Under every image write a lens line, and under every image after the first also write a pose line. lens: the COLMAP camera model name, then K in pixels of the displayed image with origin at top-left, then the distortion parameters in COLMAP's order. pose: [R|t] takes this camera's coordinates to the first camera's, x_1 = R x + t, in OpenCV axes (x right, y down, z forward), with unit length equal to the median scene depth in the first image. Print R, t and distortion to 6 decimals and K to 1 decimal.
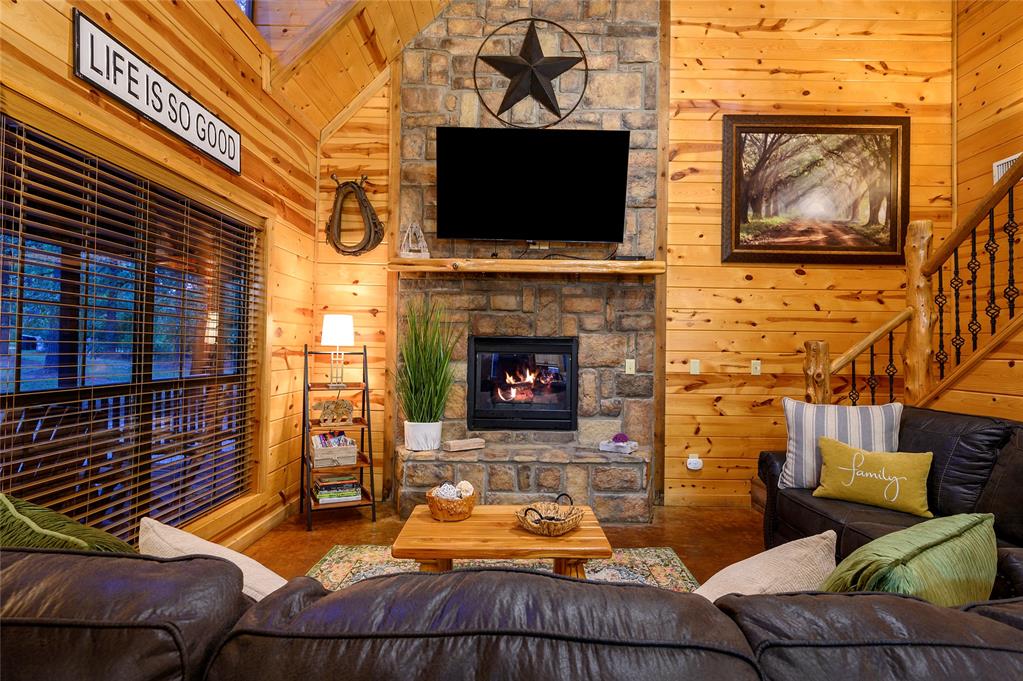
lens RADIAL K [[527.1, 0, 507.9], [0, 527.1, 339.9], [0, 0, 1]] dist [-0.002095, -0.001017]
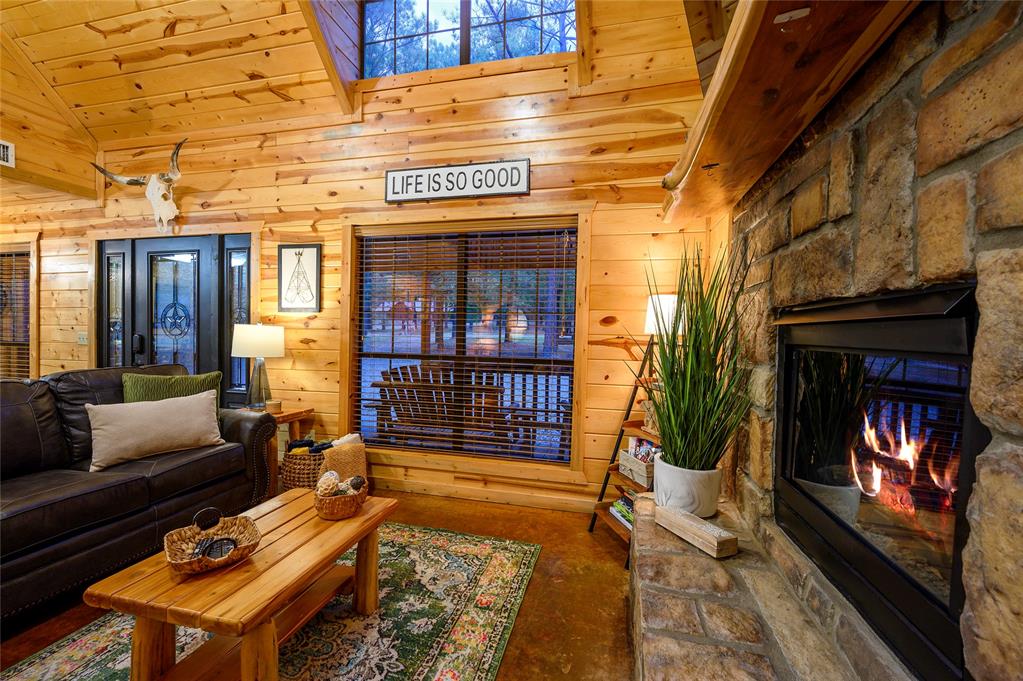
lens RADIAL K [[427.4, 0, 524.1], [0, 427.4, 340.9], [0, 0, 1]] dist [-0.002924, -0.000369]
pose [[-0.214663, -0.003075, -0.976683, 0.327868], [-0.005181, 0.999985, -0.002010, 0.021361], [0.976674, 0.004629, -0.214676, 0.873108]]
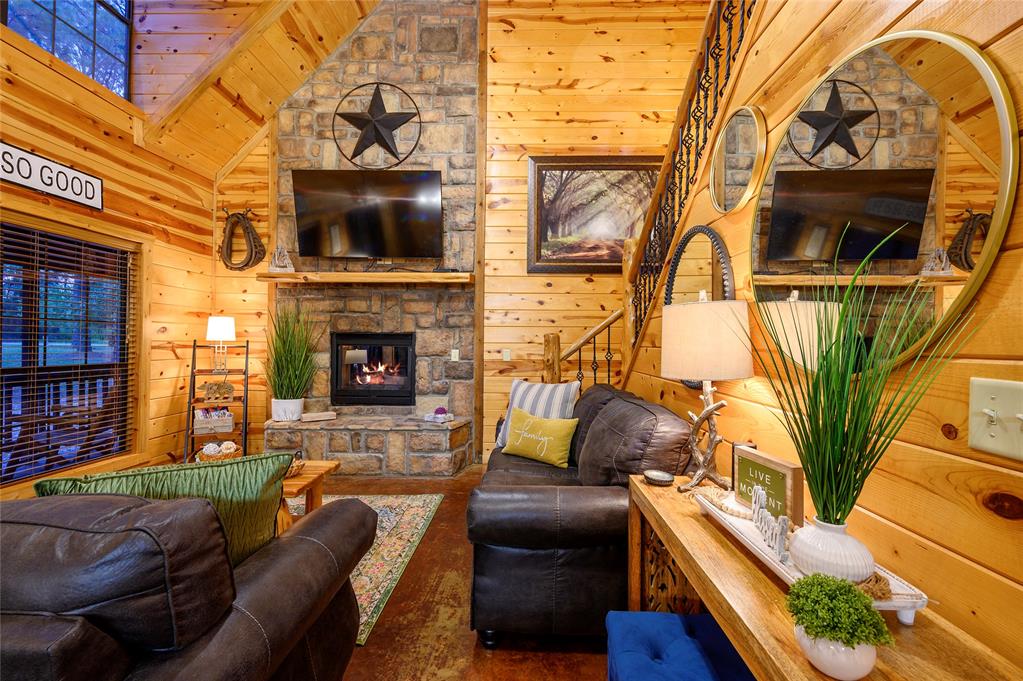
lens RADIAL K [[427.4, 0, 505.5], [0, 427.4, 341.0], [0, 0, 1]] dist [-0.002924, -0.000369]
pose [[0.999826, -0.007340, -0.017145, 0.371897], [0.007557, 0.999892, 0.012641, 0.003686], [0.017050, -0.012768, 0.999773, -0.034411]]
